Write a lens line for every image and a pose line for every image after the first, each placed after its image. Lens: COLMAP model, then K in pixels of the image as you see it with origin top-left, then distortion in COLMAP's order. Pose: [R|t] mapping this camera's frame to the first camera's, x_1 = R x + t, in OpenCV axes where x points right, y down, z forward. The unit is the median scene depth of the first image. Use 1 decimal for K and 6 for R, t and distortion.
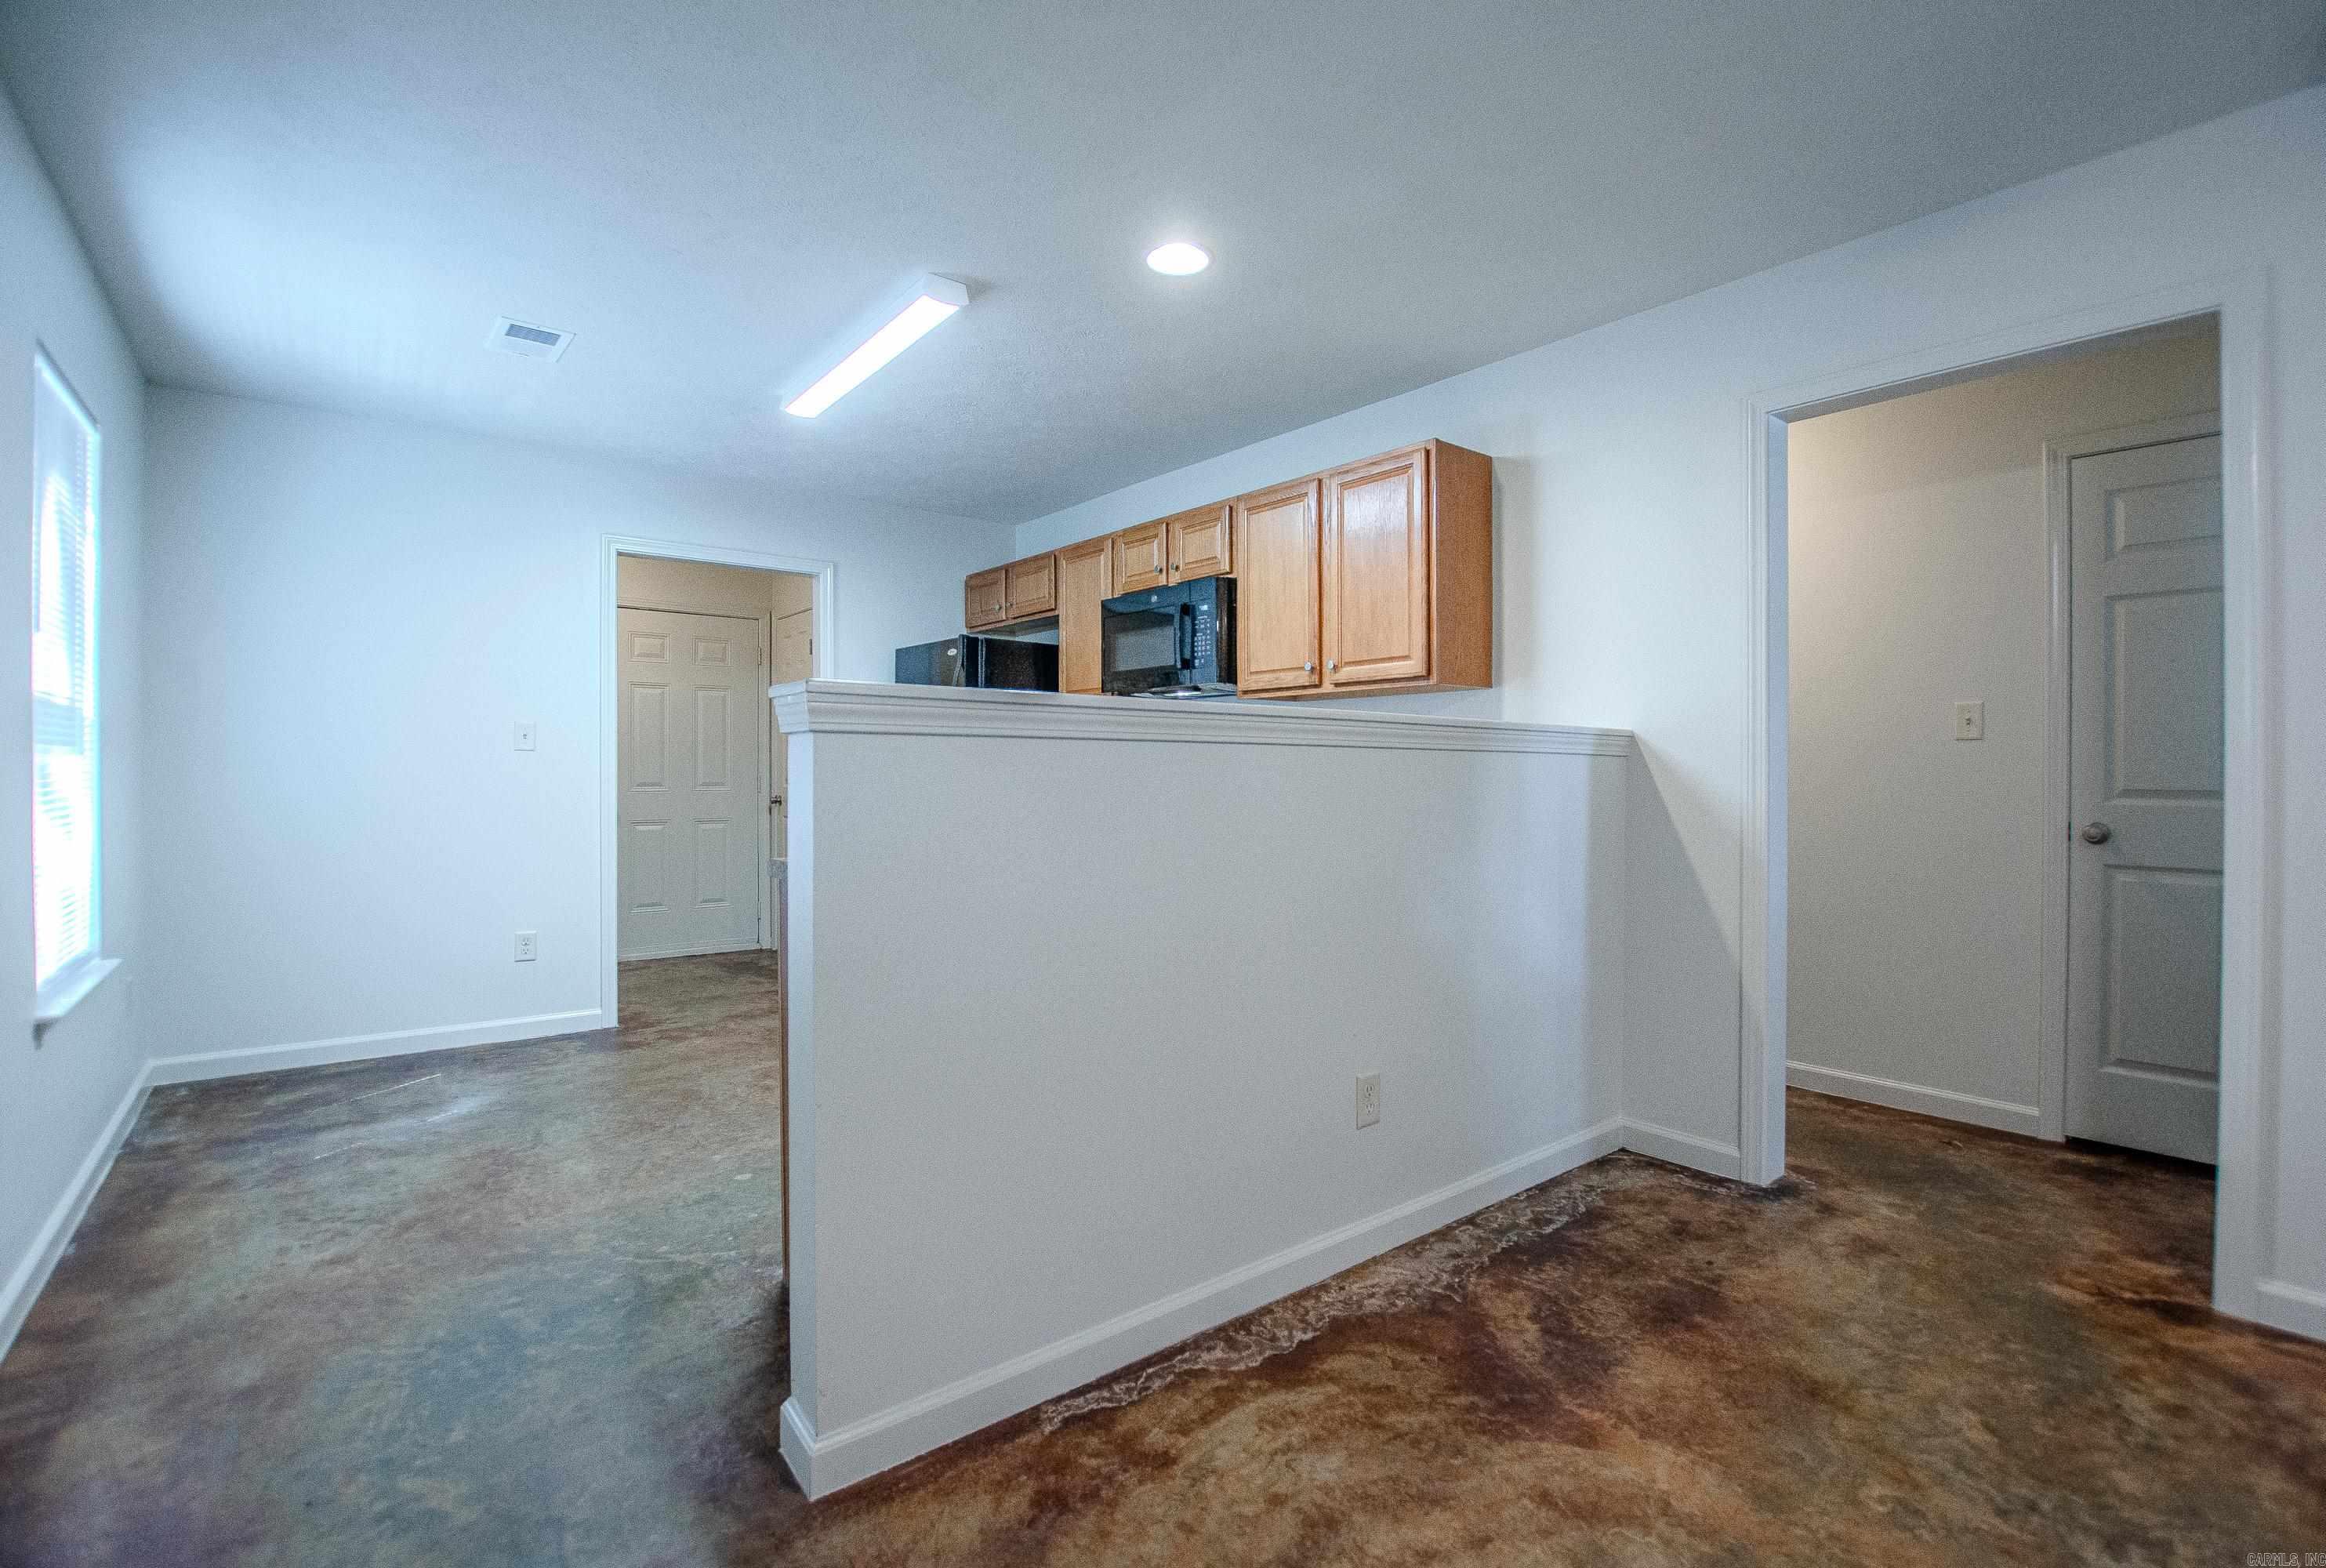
lens RADIAL K [[1069.2, 0, 1185.9], [0, 1069.2, 781.4], [0, 0, 1]] dist [-0.032494, 0.002501]
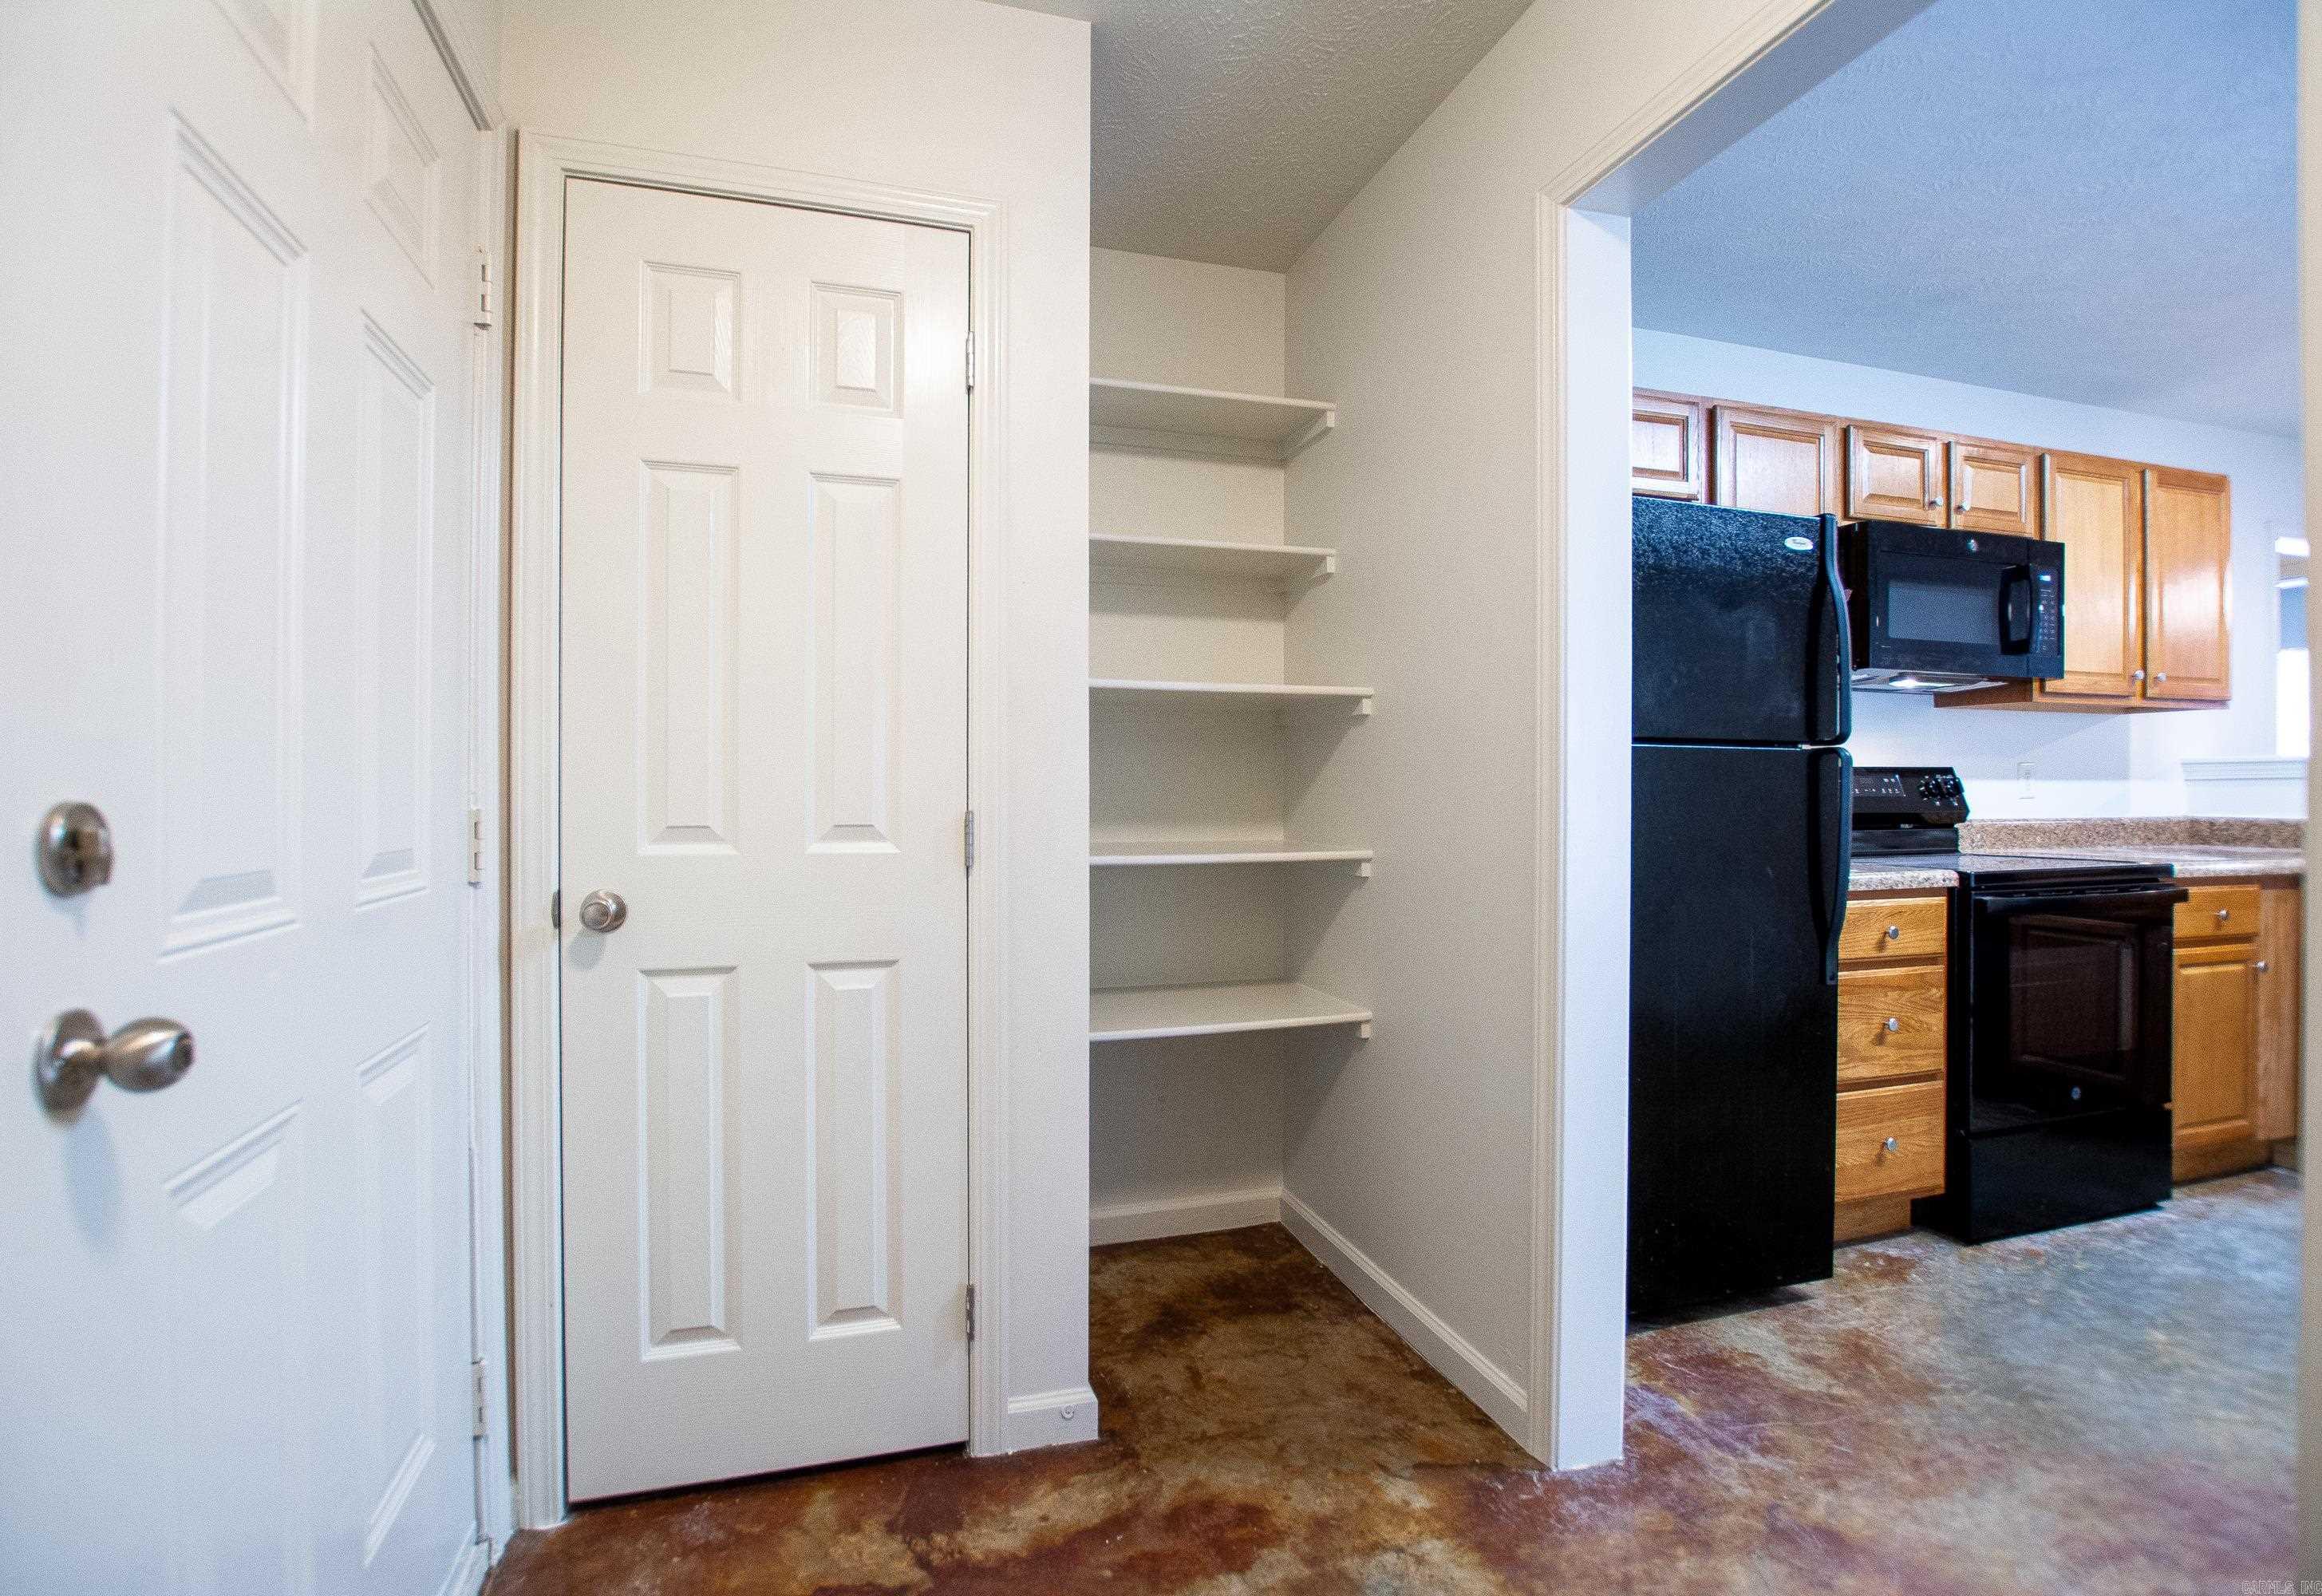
lens RADIAL K [[1047.3, 0, 1155.4], [0, 1047.3, 797.1], [0, 0, 1]] dist [-0.024399, 0.000434]
pose [[0.395377, -0.008121, 0.918483, -1.067025], [0.007322, 0.999957, 0.005689, -0.017671], [-0.918490, 0.004476, 0.395419, 1.517759]]
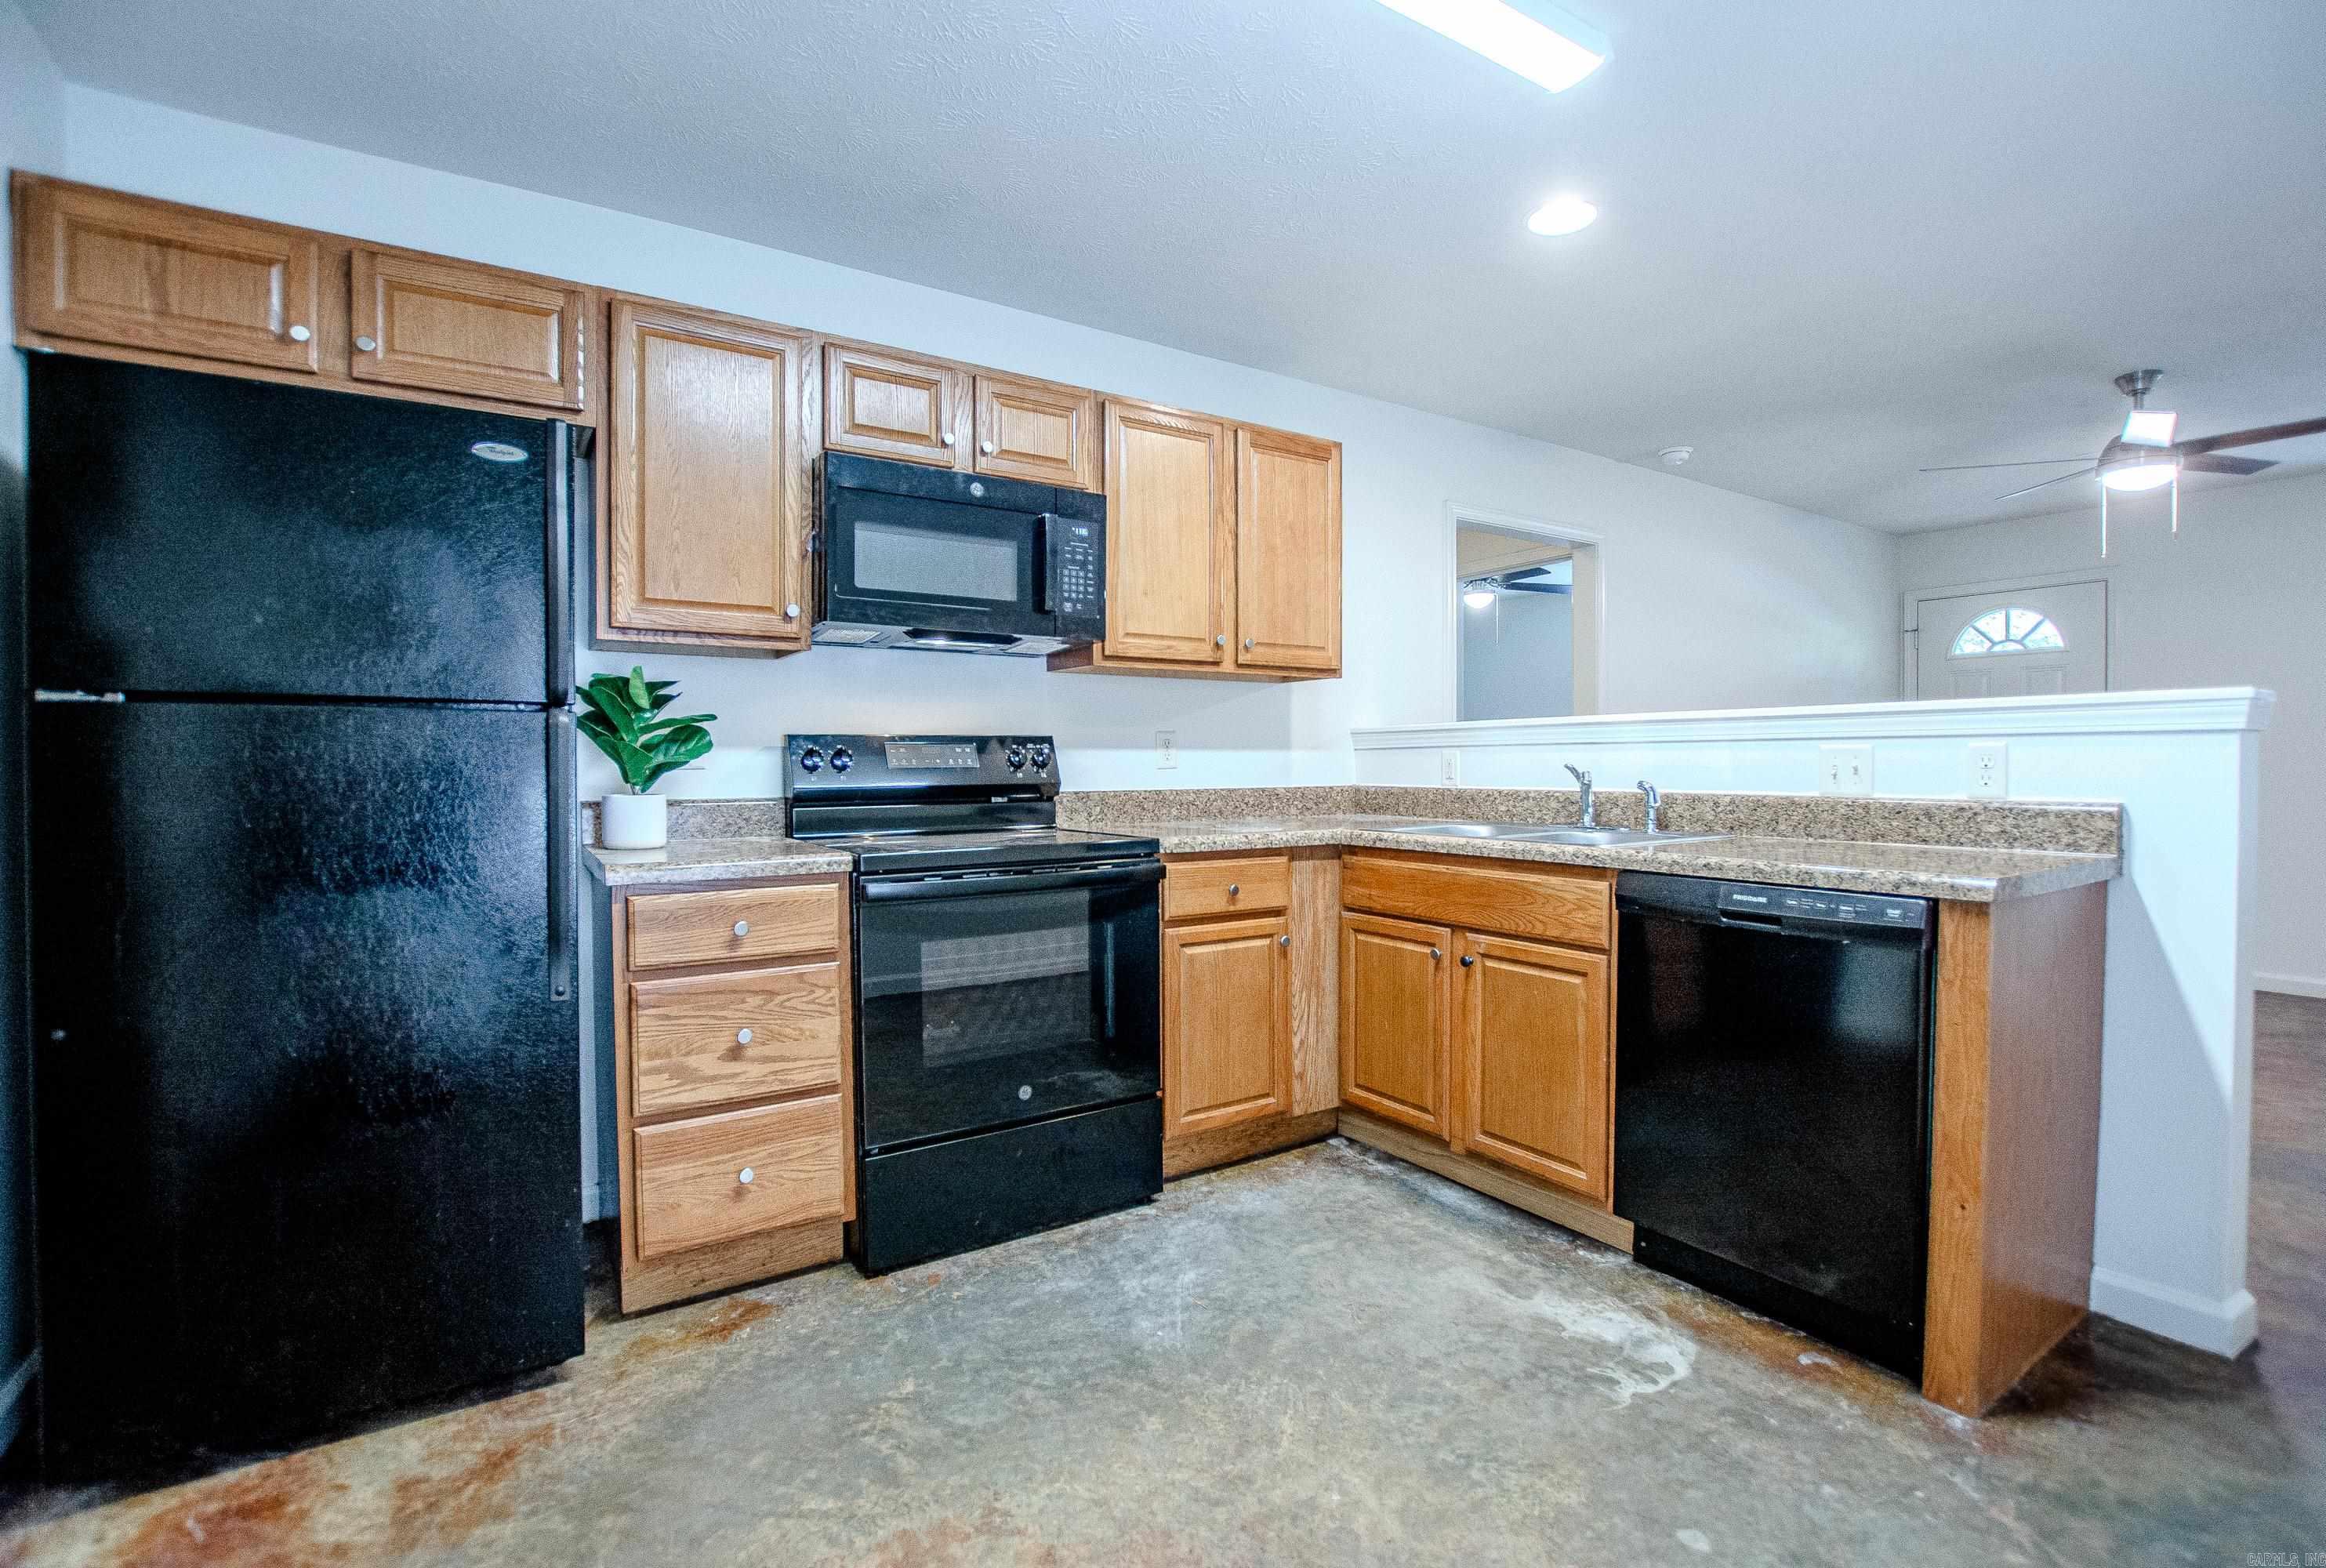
lens RADIAL K [[1069.2, 0, 1185.9], [0, 1069.2, 781.4], [0, 0, 1]] dist [-0.032494, 0.002501]
pose [[0.100971, -0.022340, 0.994639, -0.801181], [0.009587, 0.999723, 0.021481, -0.013527], [-0.994843, 0.007367, 0.101157, 1.008210]]
